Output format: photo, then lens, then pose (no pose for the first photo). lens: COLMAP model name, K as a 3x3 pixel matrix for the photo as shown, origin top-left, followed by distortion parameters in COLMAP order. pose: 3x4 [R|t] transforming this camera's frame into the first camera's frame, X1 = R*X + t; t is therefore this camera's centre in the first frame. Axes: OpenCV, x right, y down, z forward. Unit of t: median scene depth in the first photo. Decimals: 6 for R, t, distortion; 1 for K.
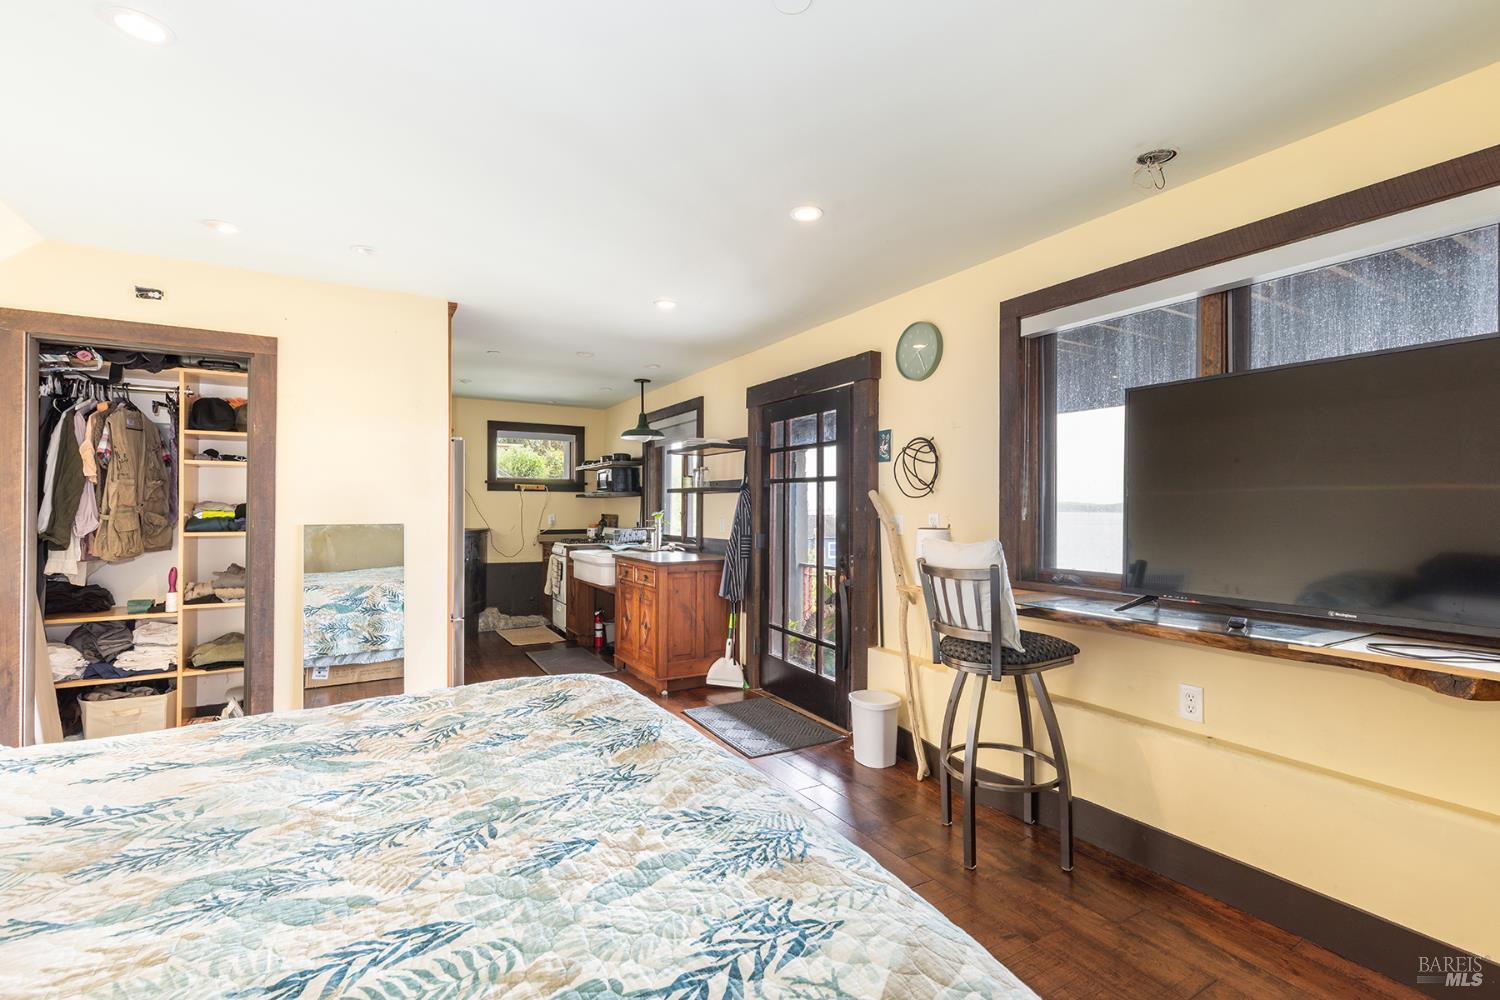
lens RADIAL K [[668.0, 0, 759.3], [0, 668.0, 499.9], [0, 0, 1]] dist [0.005554, -0.000724]
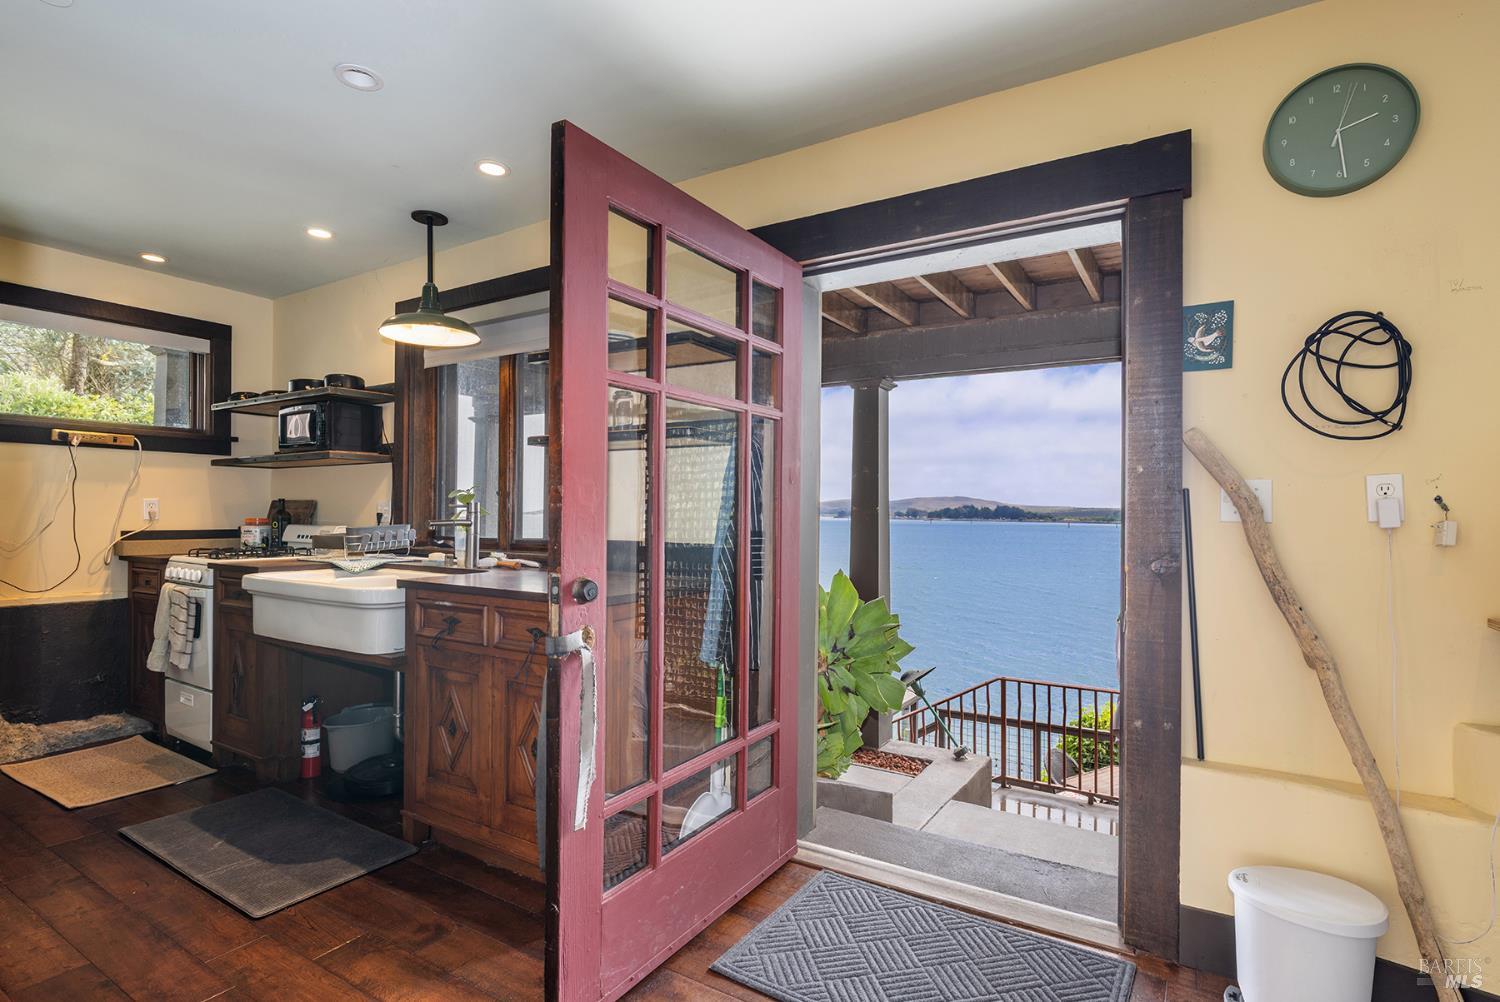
lens RADIAL K [[748.8, 0, 753.1], [0, 748.8, 510.8], [0, 0, 1]] dist [-0.001651, -0.000182]
pose [[0.893502, 0.002618, 0.449052, -0.184189], [-0.009763, 0.999860, 0.013598, 0.021040], [-0.448953, -0.016534, 0.893402, 0.366529]]
